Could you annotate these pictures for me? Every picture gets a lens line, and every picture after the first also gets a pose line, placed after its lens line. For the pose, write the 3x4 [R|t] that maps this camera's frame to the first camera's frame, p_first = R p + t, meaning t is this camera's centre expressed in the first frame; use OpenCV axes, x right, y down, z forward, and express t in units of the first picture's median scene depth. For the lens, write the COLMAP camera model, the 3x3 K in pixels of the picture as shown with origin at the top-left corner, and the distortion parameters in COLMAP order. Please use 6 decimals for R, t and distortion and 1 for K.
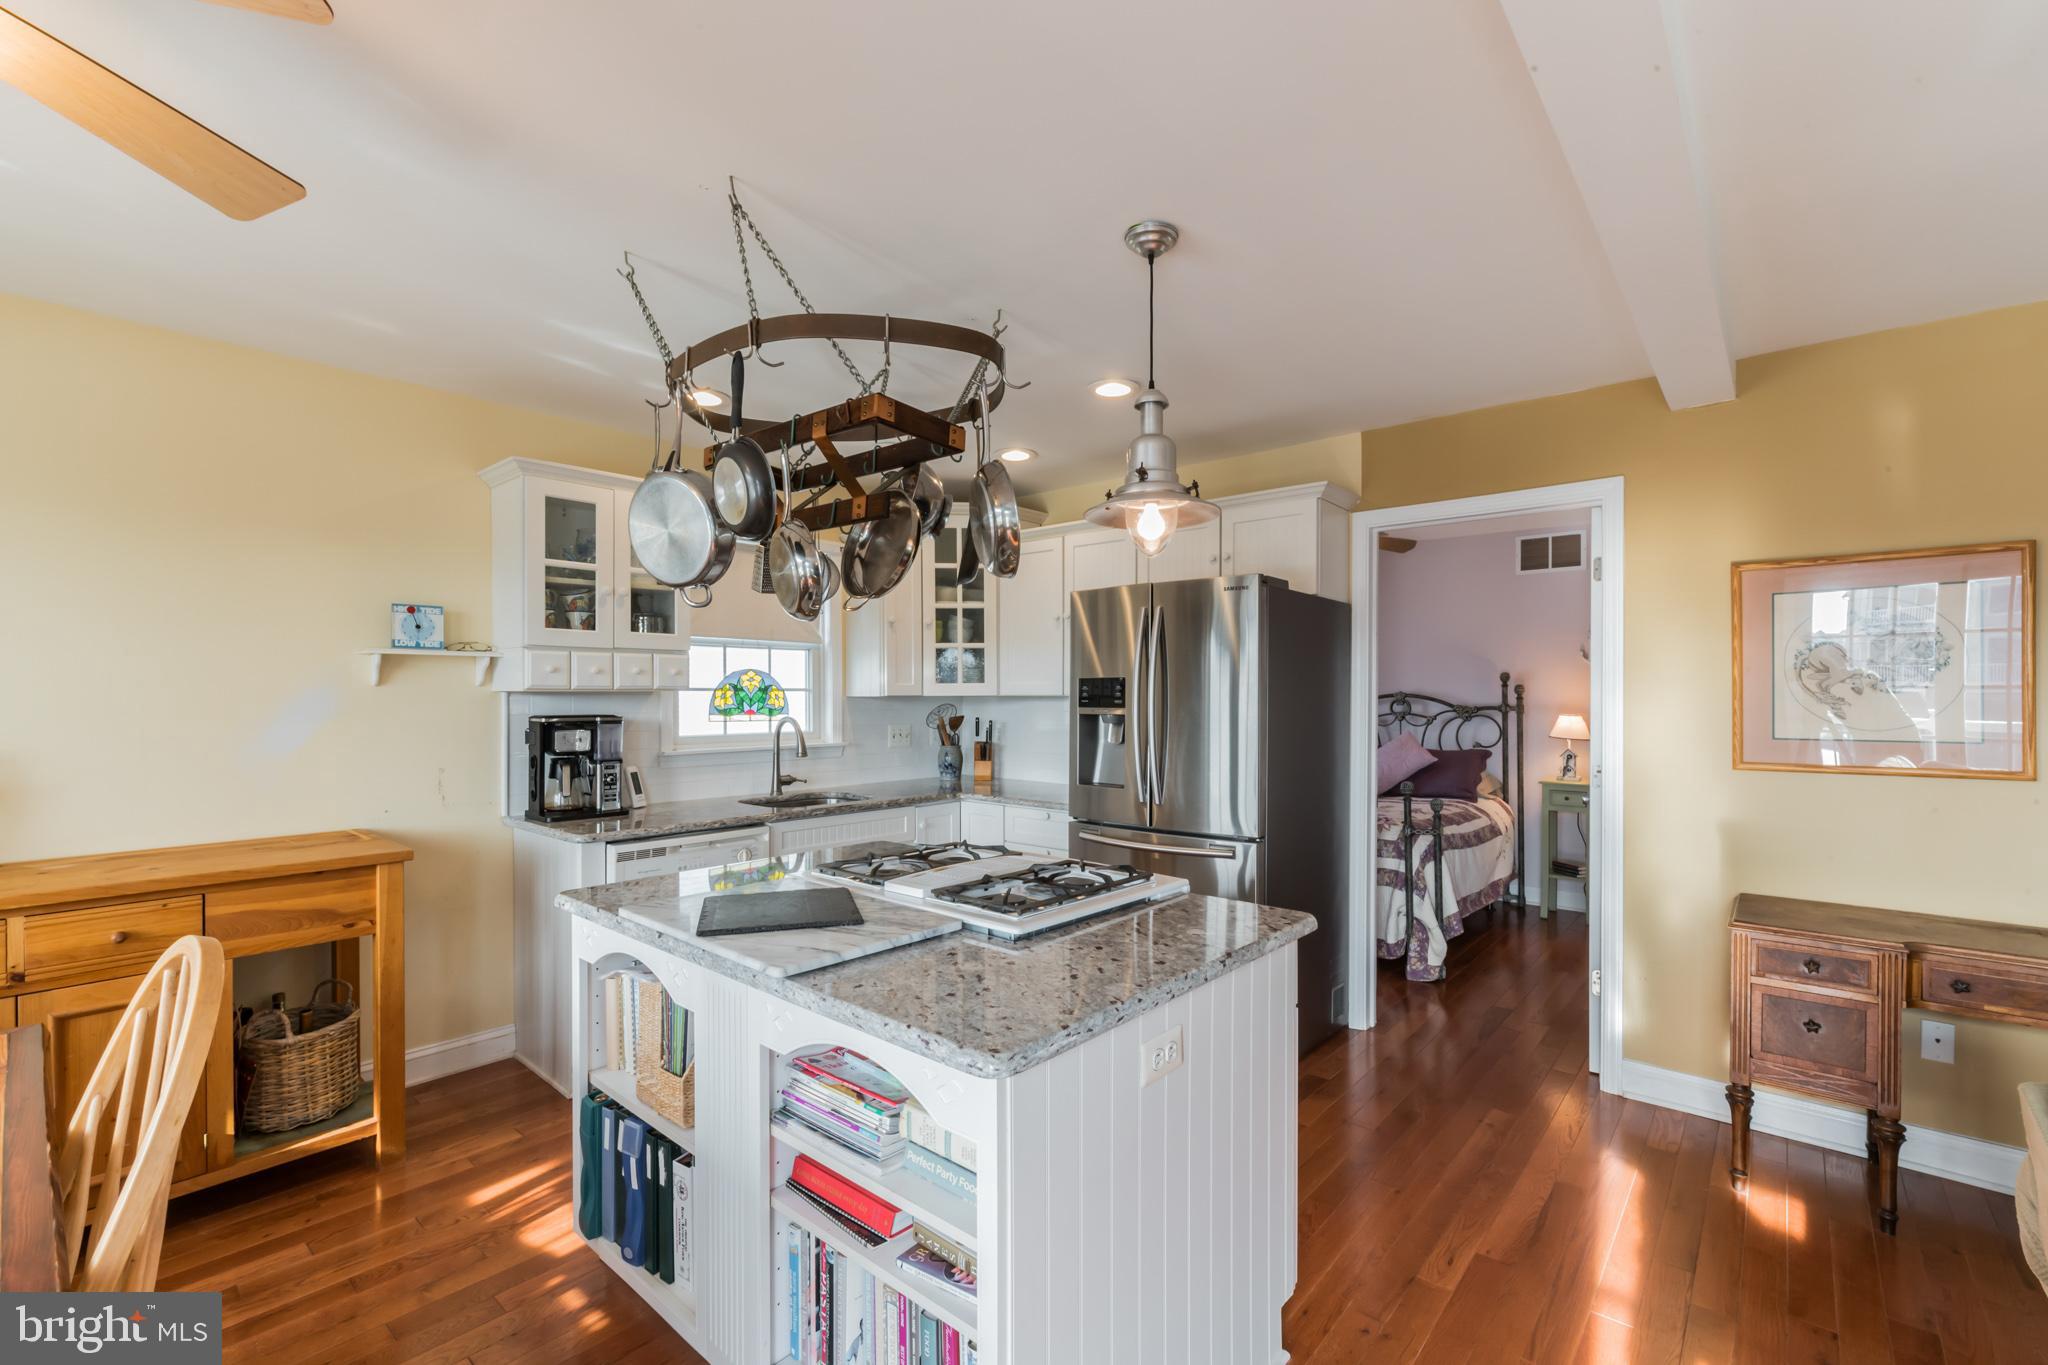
lens RADIAL K [[890.9, 0, 1036.0], [0, 890.9, 698.0], [0, 0, 1]] dist [0.000095, -0.000009]
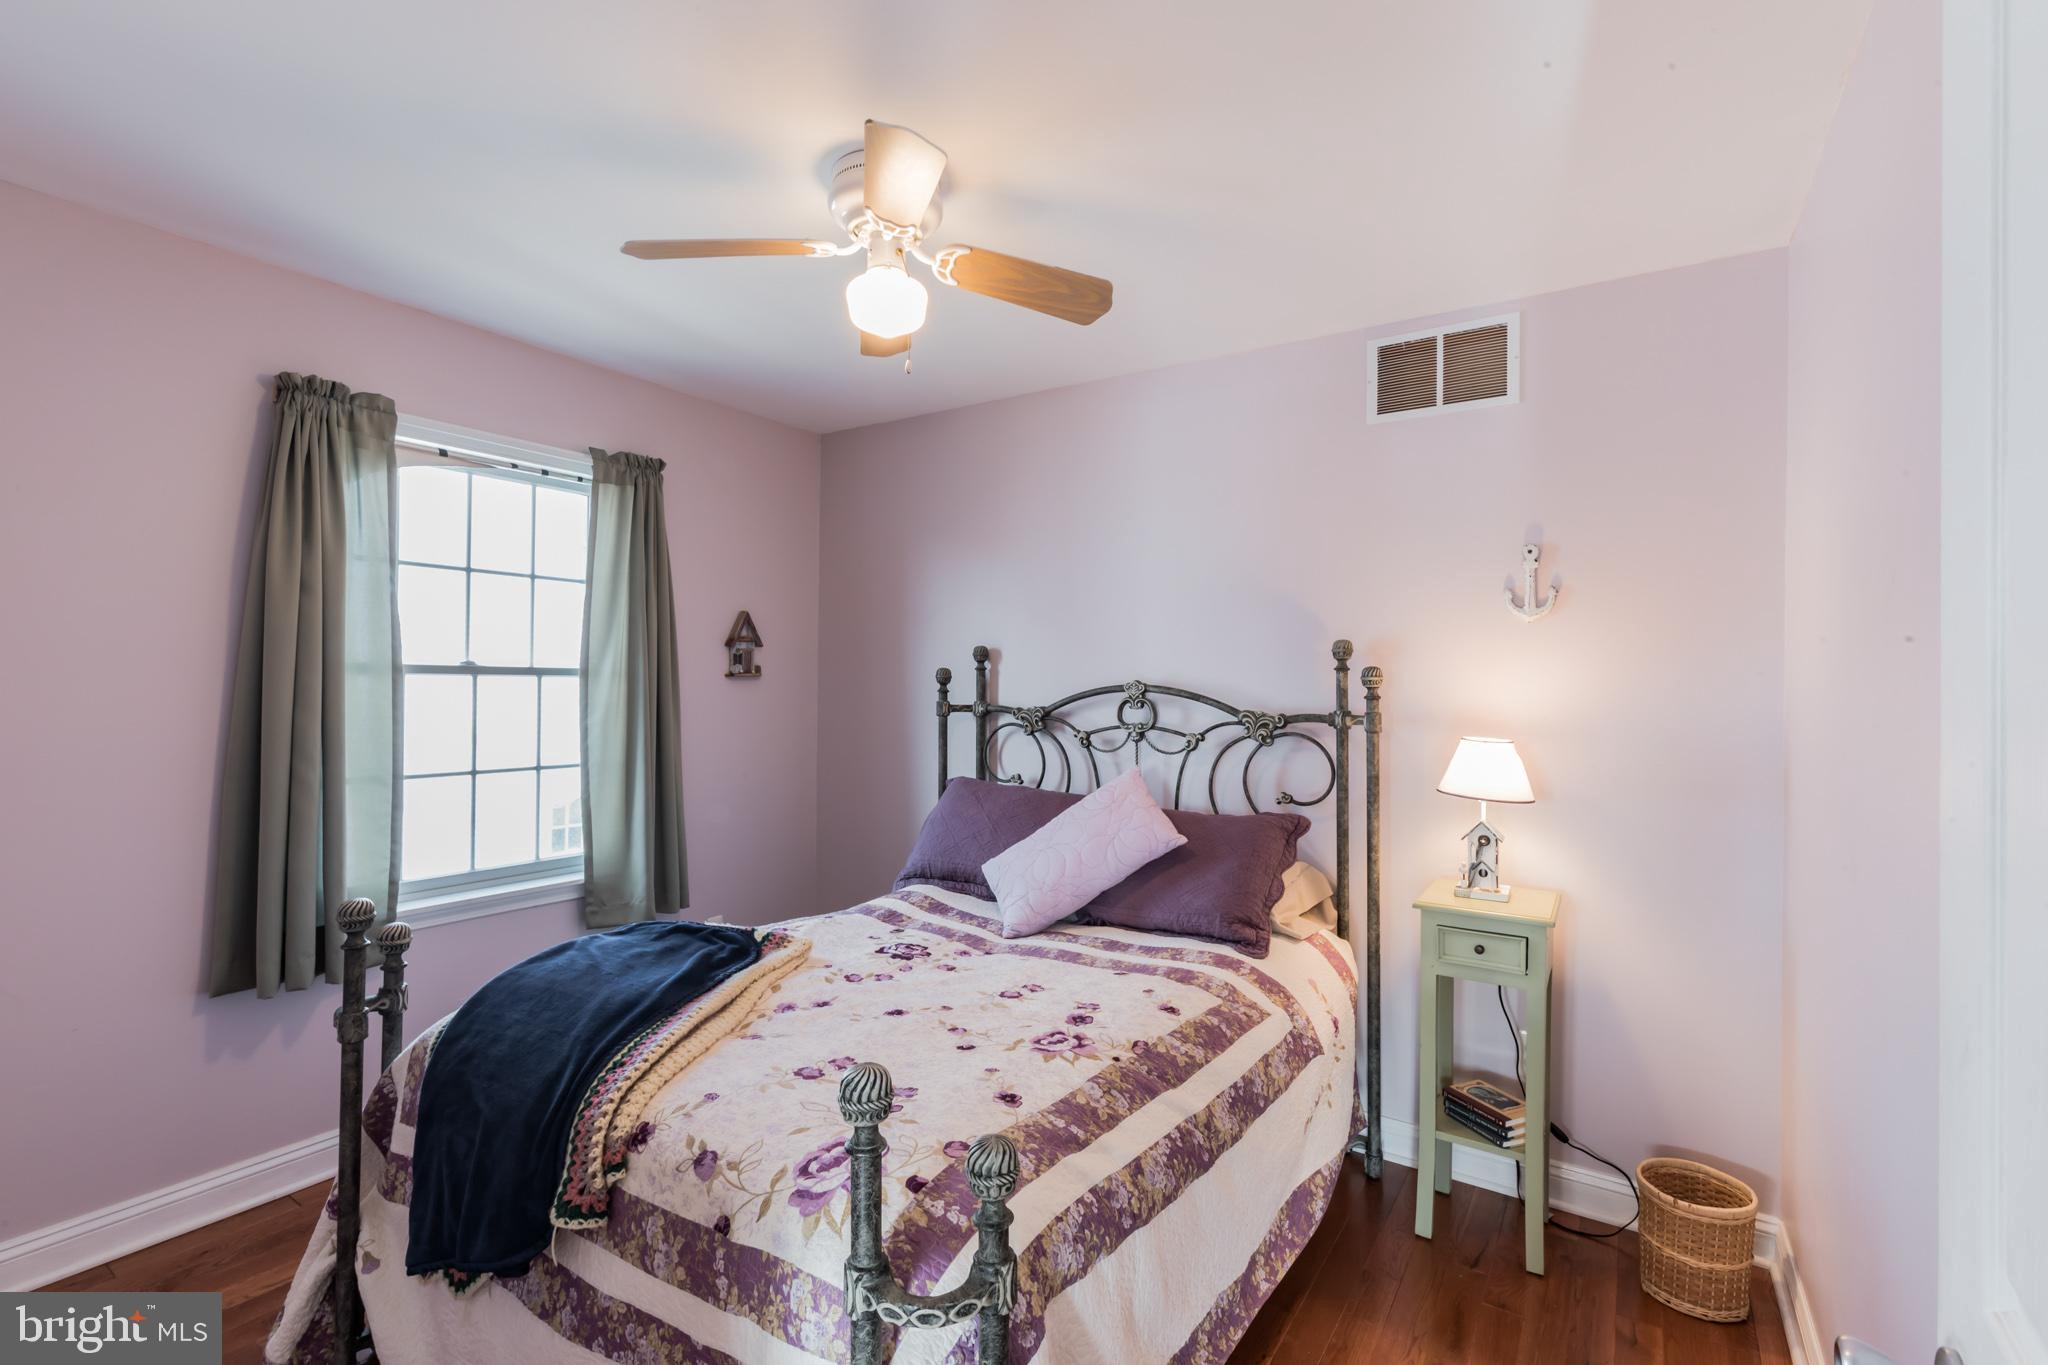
lens RADIAL K [[890.9, 0, 1023.6], [0, 890.9, 680.7], [0, 0, 1]] dist [0.000095, -0.000009]
pose [[0.994611, 0.010143, 0.103182, 0.322464], [-0.009297, 0.999919, -0.008678, -0.002785], [-0.103262, 0.007672, 0.994625, 0.573932]]
